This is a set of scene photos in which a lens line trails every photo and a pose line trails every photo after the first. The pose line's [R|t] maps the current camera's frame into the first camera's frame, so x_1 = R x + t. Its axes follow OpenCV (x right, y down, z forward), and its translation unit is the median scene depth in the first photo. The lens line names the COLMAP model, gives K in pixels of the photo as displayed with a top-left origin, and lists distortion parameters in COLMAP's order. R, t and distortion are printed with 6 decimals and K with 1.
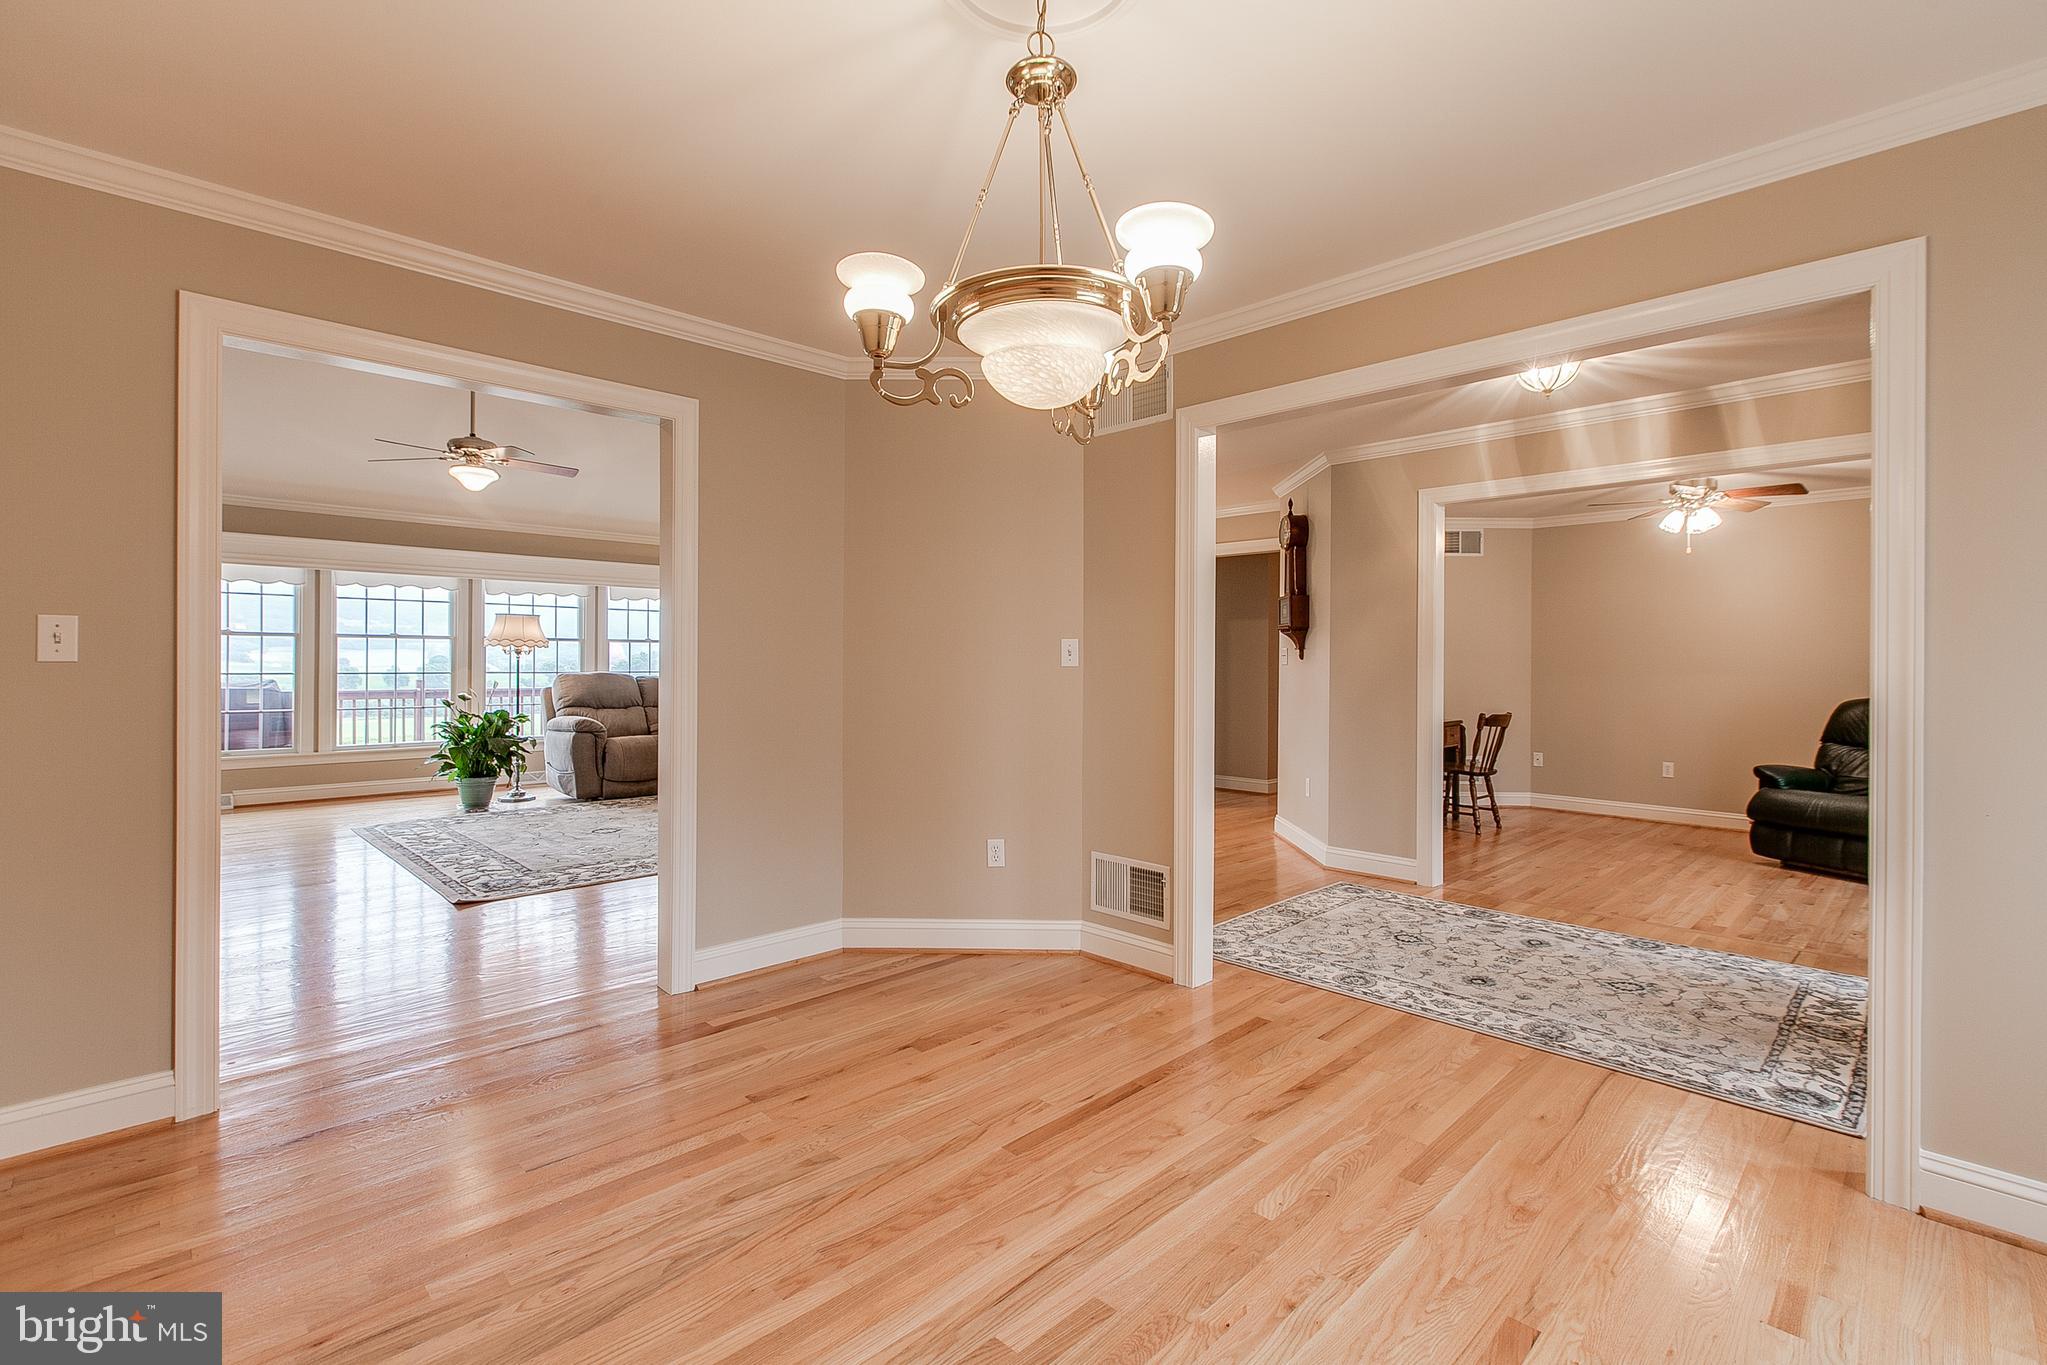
lens RADIAL K [[924.1, 0, 1015.7], [0, 924.1, 664.4], [0, 0, 1]] dist [-0.000744, -0.001253]
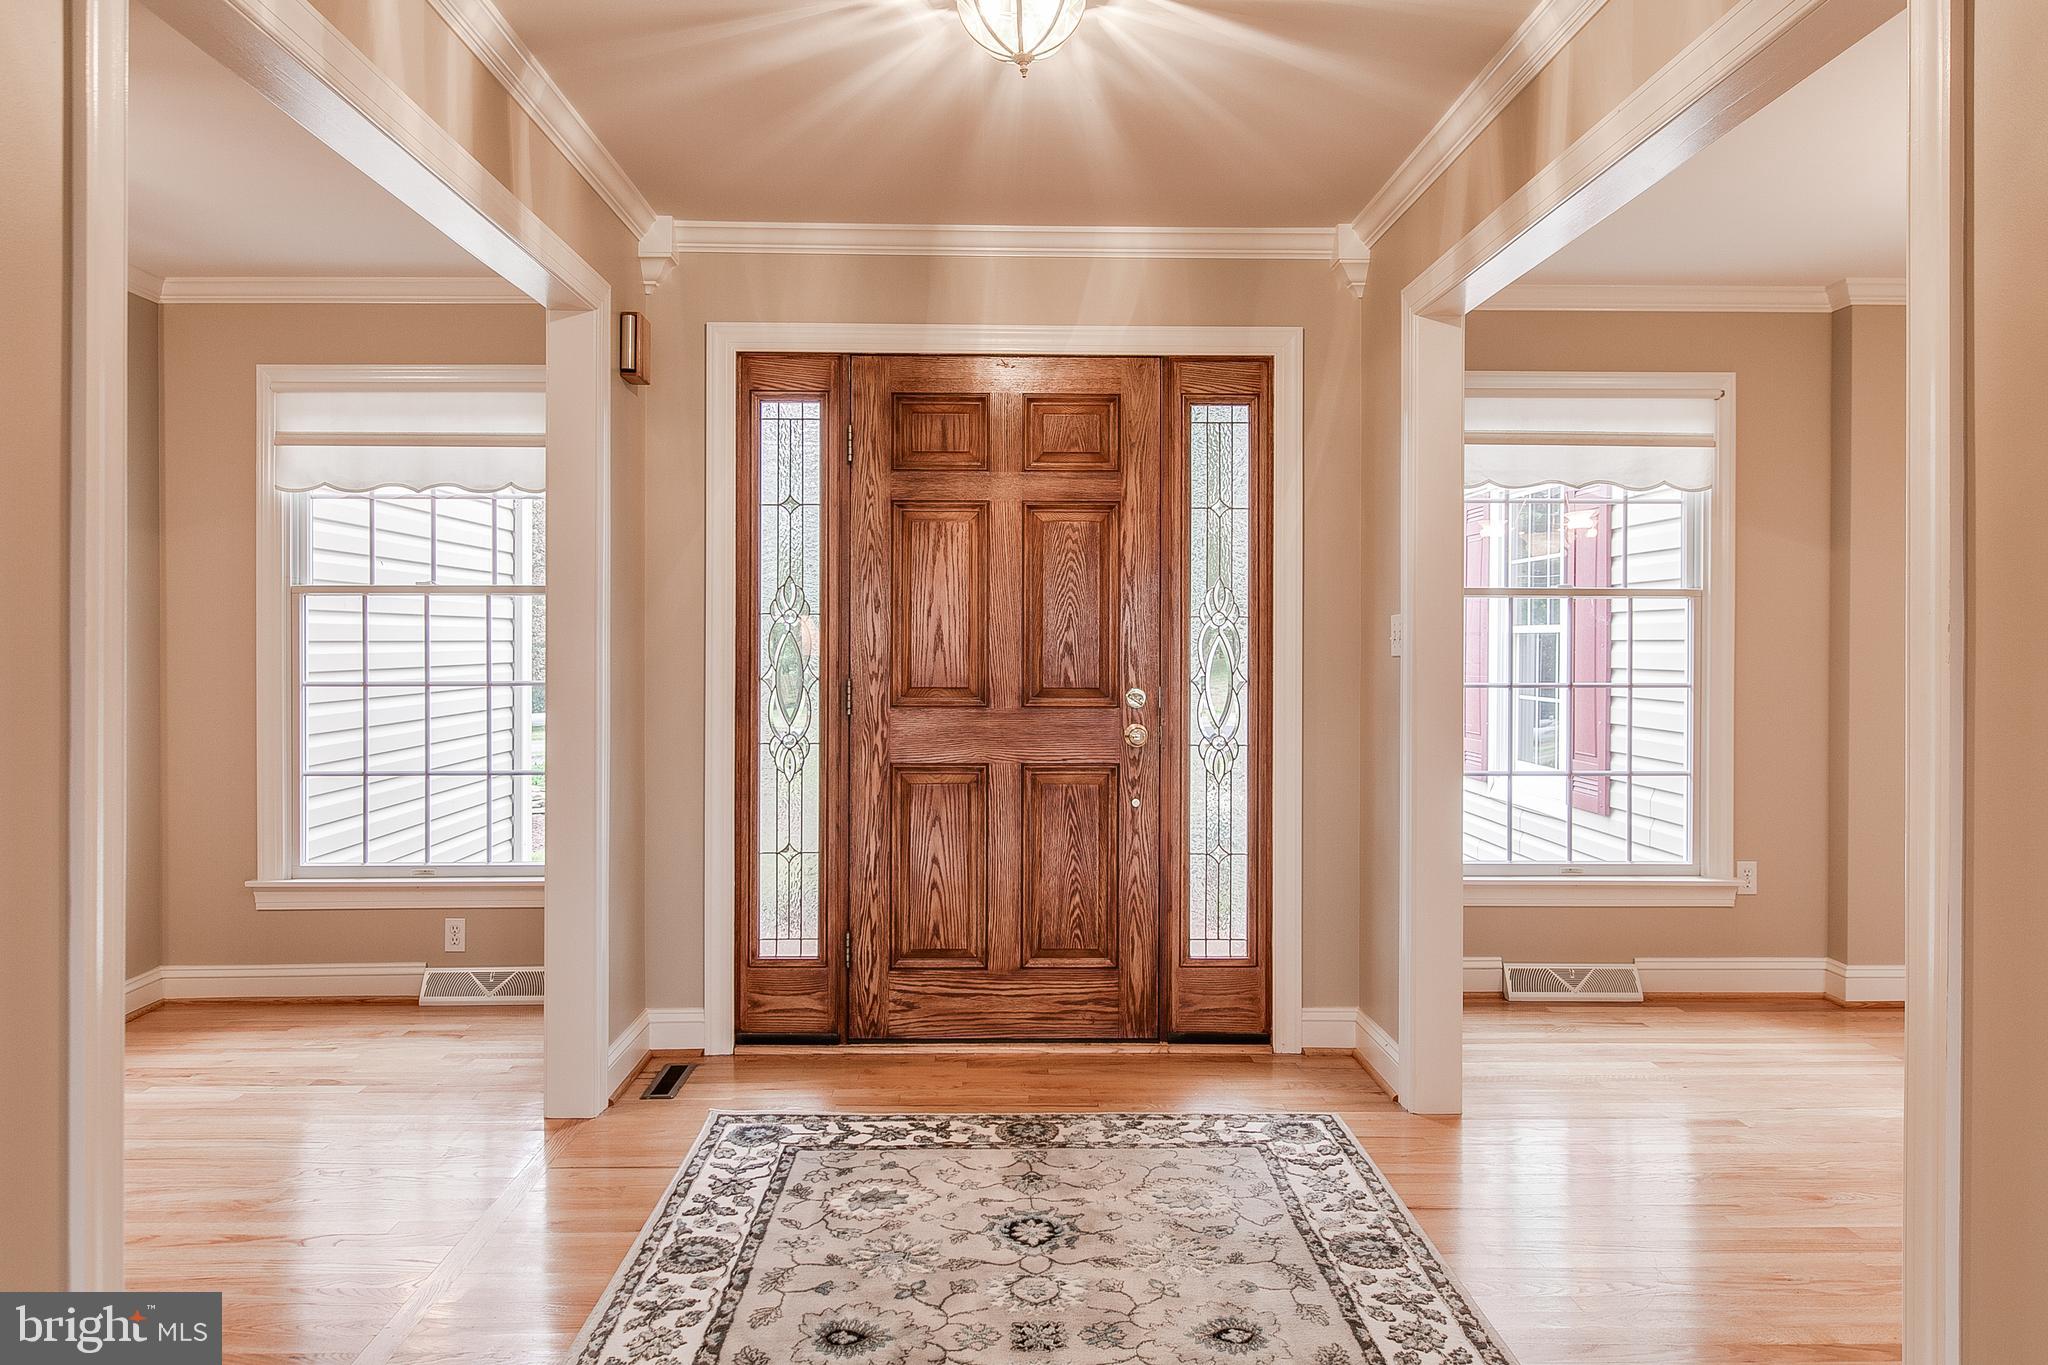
lens RADIAL K [[1320.5, 0, 1030.9], [0, 1320.5, 643.3], [0, 0, 1]] dist [0.001643, -0.000241]
pose [[-0.732422, -0.008870, 0.680793, 0.141424], [-0.004281, 0.999955, 0.008422, -0.009801], [-0.680838, 0.003254, -0.732427, 1.718205]]
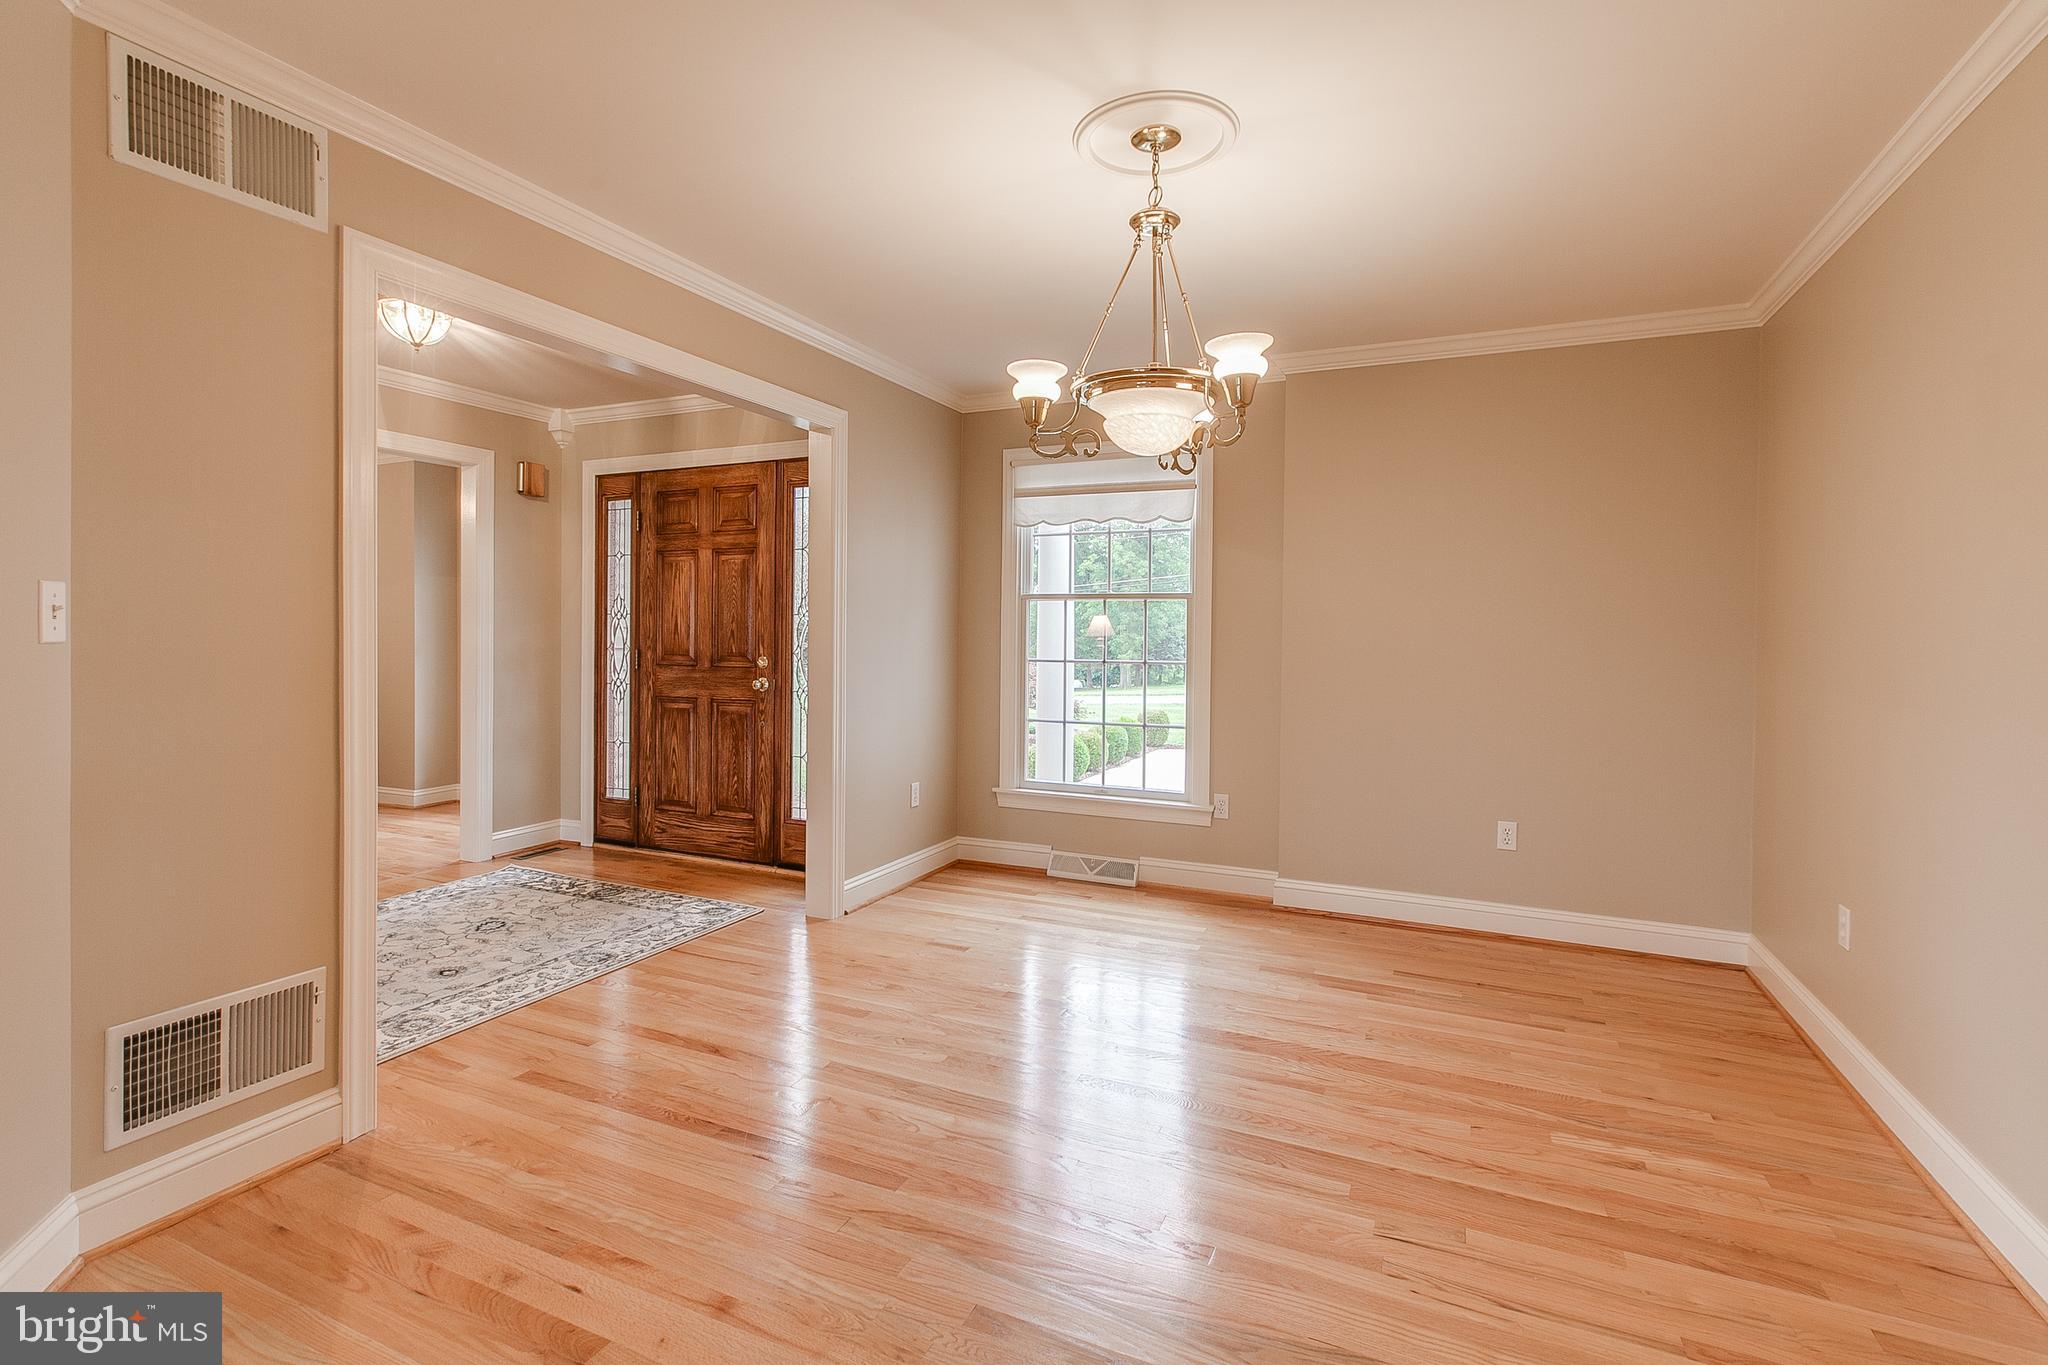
lens RADIAL K [[940.4, 0, 1026.2], [0, 940.4, 637.2], [0, 0, 1]] dist [-0.003159, 0.000748]
pose [[-0.363968, -0.013437, 0.931315, -0.647658], [-0.005193, 0.999910, 0.012397, -0.009568], [-0.931397, -0.000324, -0.364004, 0.888469]]
